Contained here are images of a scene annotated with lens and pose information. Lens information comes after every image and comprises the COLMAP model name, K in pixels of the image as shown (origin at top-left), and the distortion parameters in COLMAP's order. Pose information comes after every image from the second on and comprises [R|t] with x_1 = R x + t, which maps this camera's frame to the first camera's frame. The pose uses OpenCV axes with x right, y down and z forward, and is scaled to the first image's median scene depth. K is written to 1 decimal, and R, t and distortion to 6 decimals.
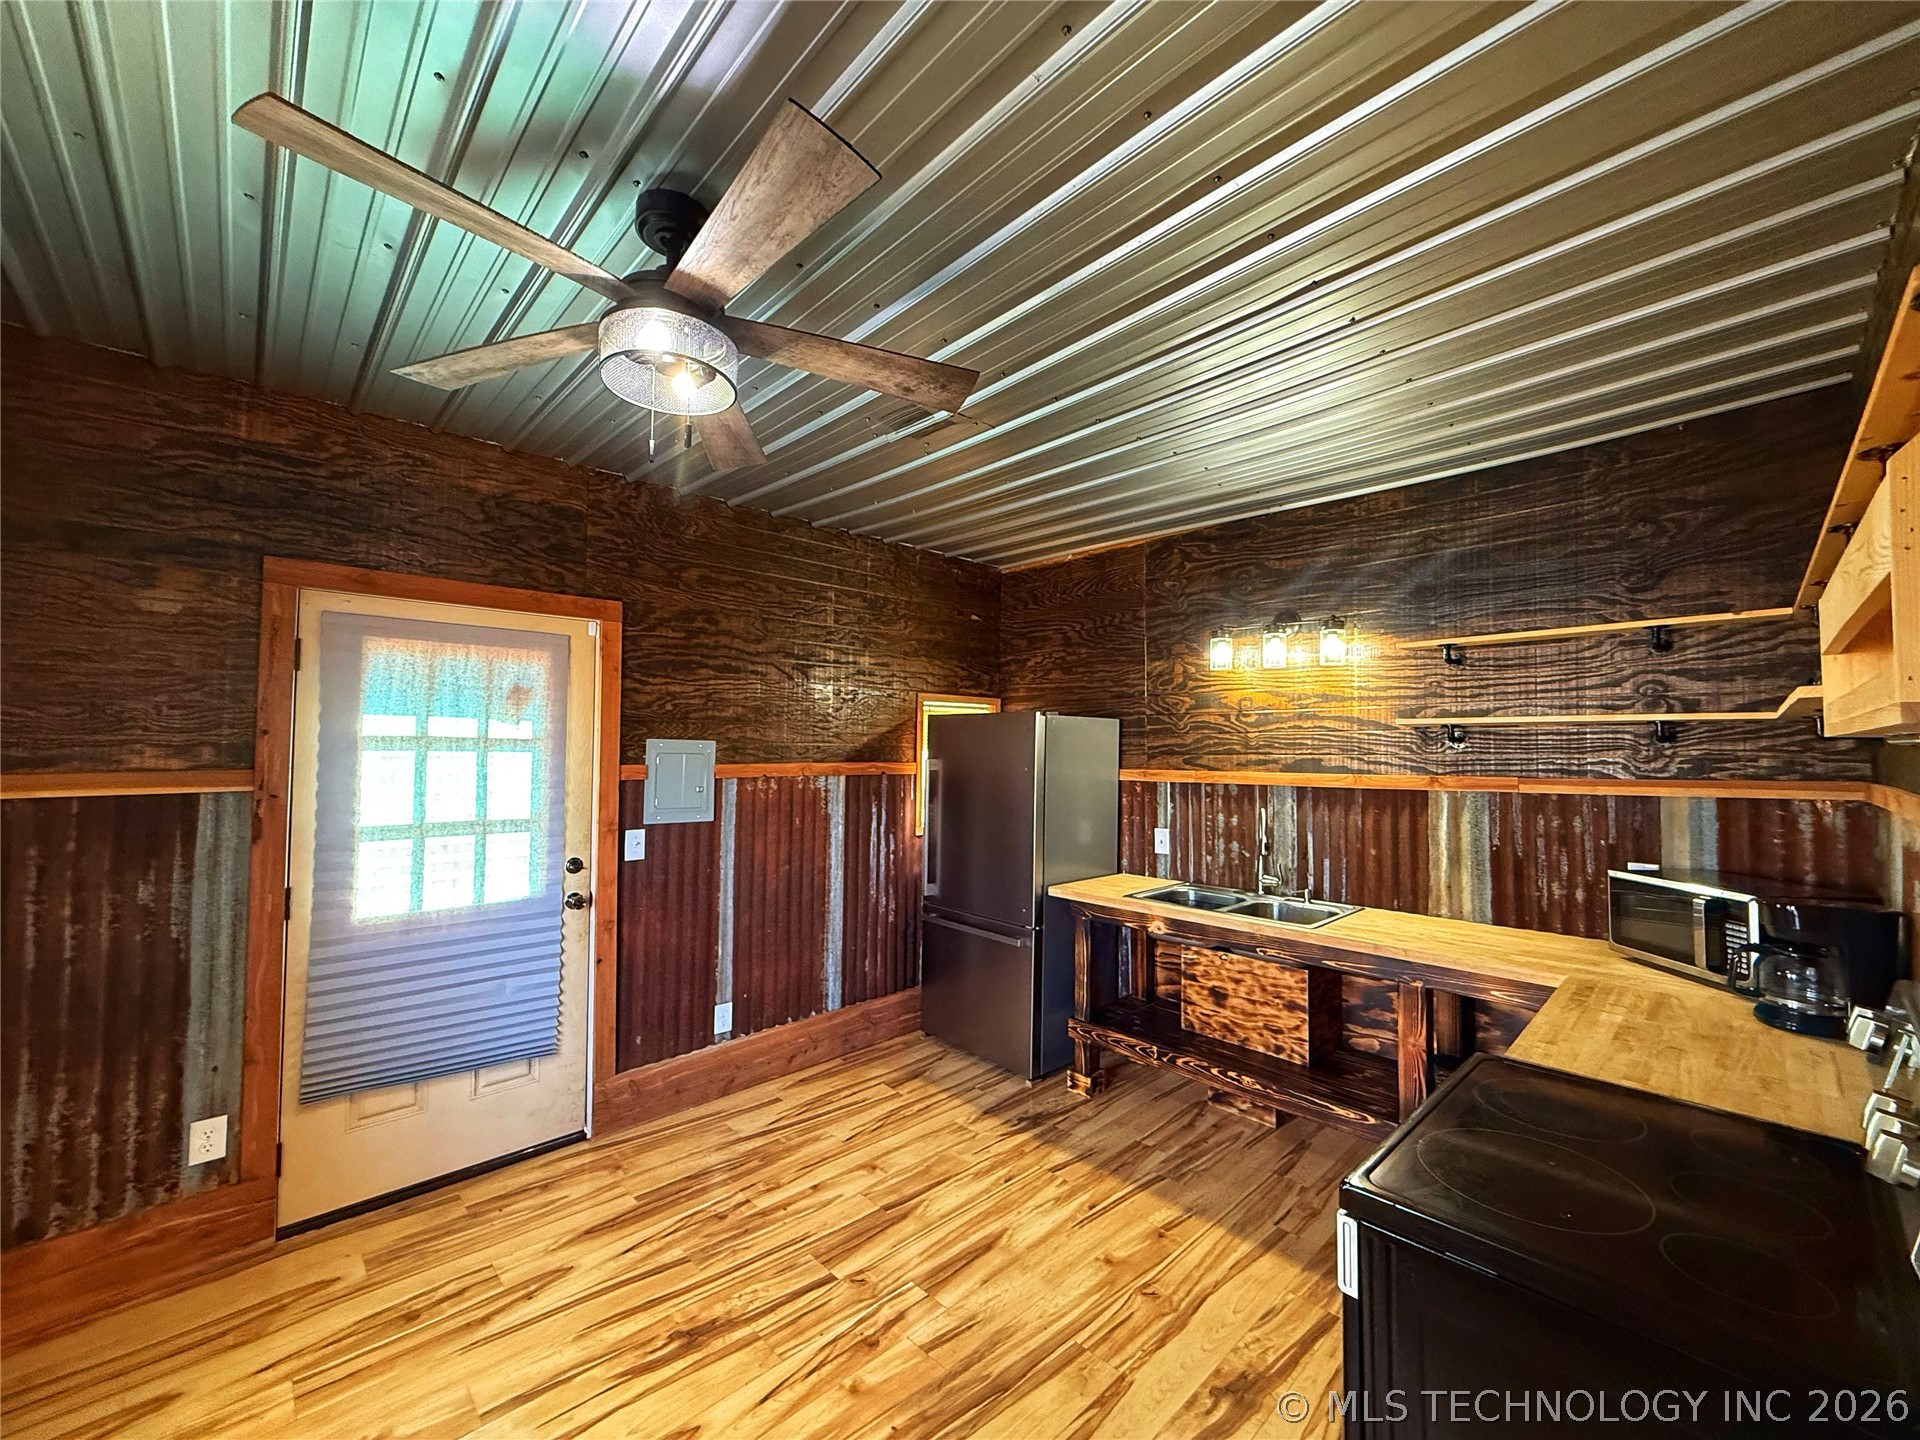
lens RADIAL K [[762.9, 0, 957.3], [0, 762.9, 727.8], [0, 0, 1]] dist [0.000653, -0.000188]
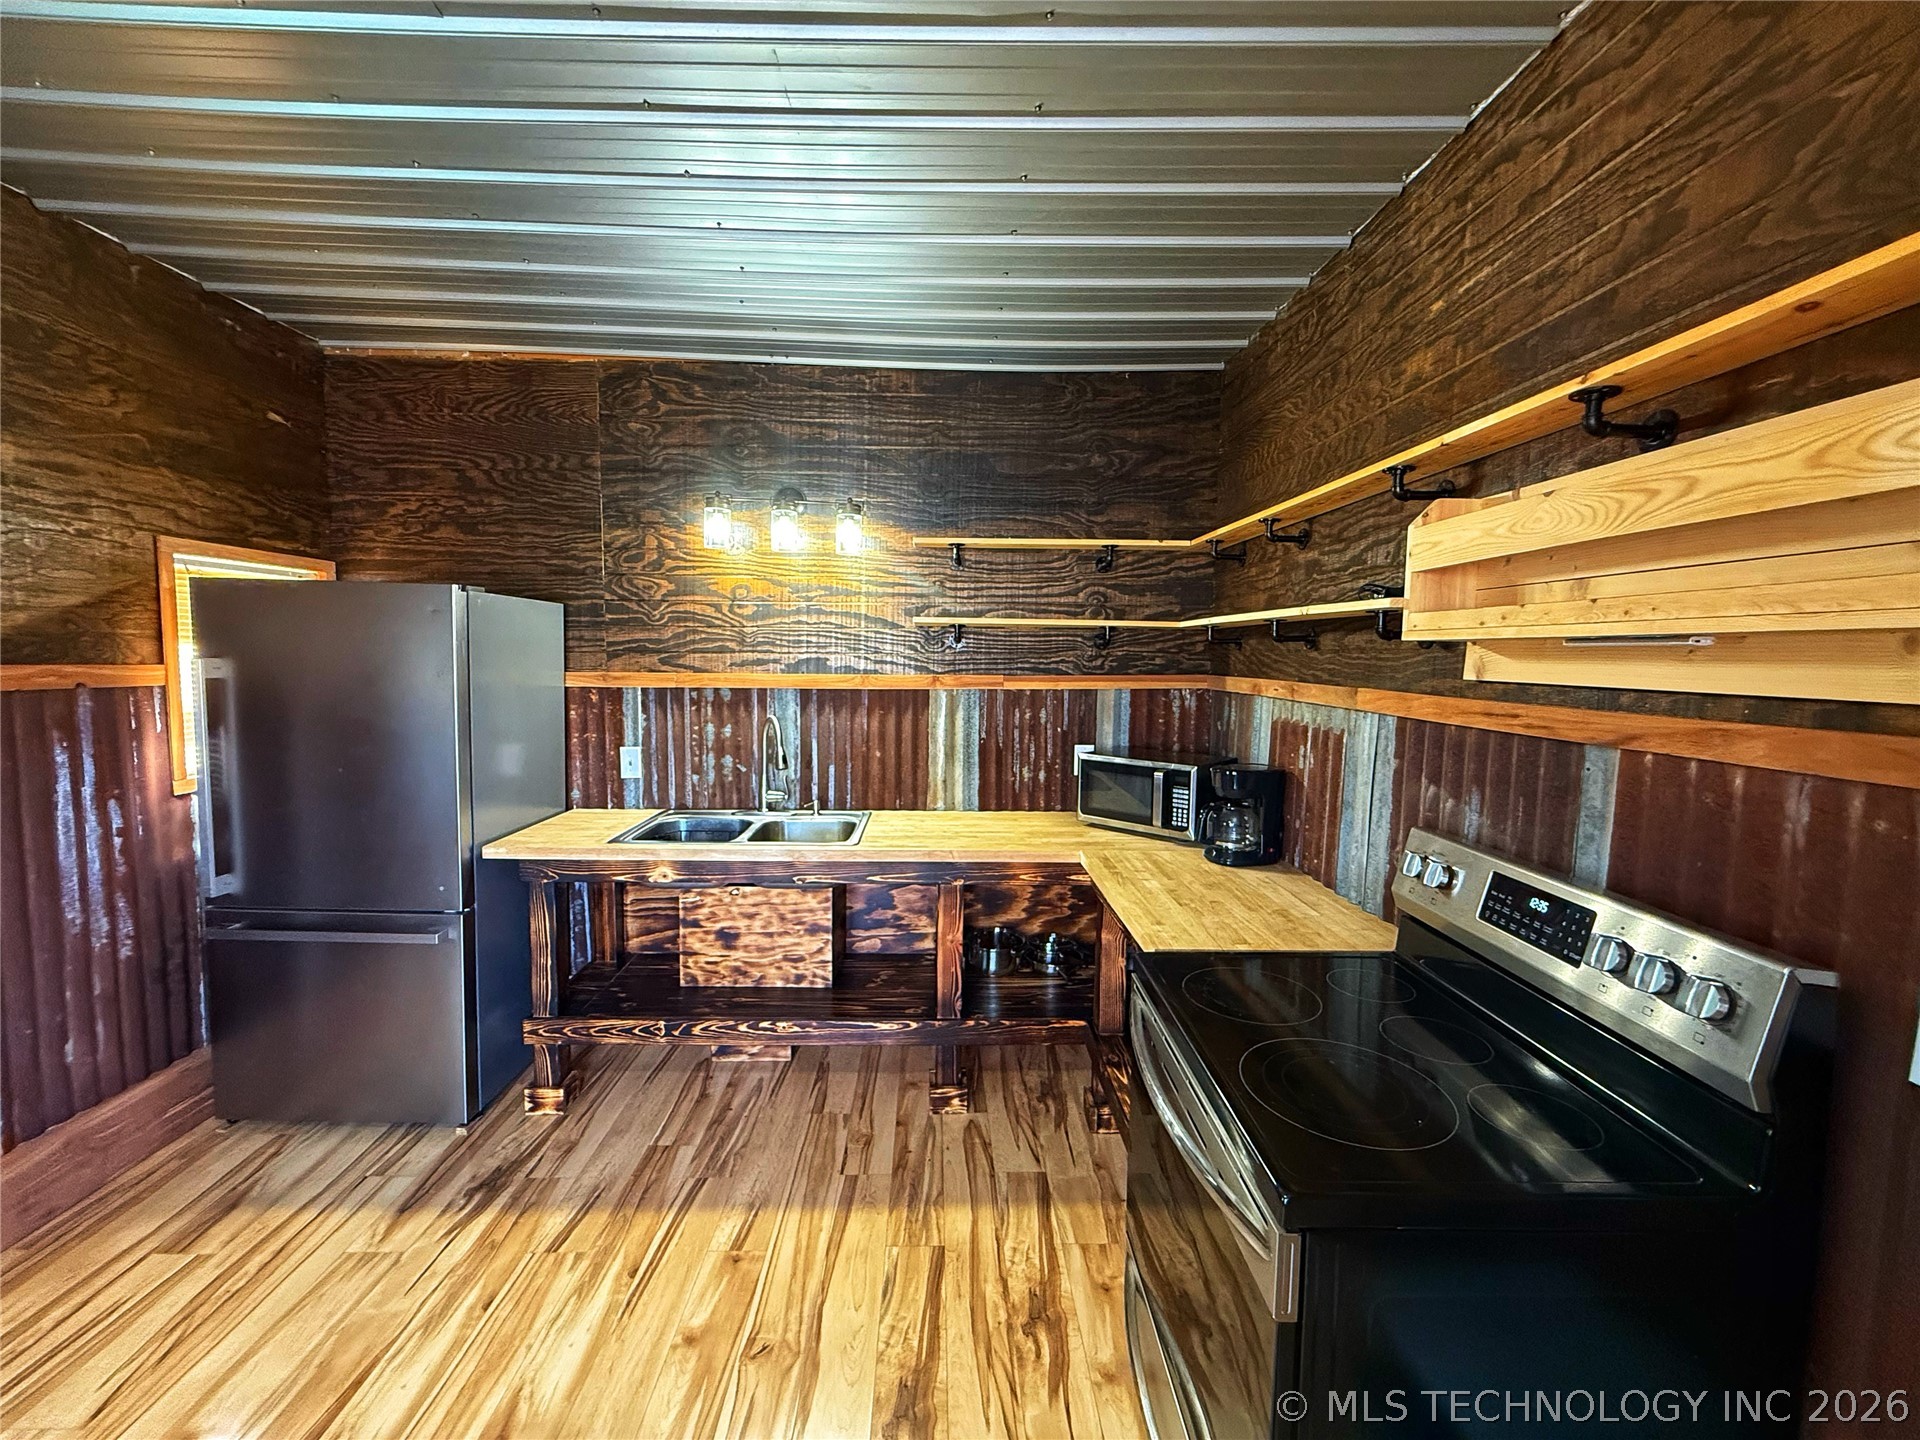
lens RADIAL K [[762.9, 0, 961.3], [0, 762.9, 722.9], [0, 0, 1]] dist [0.000653, -0.000188]
pose [[0.674358, -0.062304, 0.735771, -0.093134], [-0.030374, 0.993250, 0.111945, 0.010515], [-0.737780, -0.097839, 0.667914, 0.263718]]
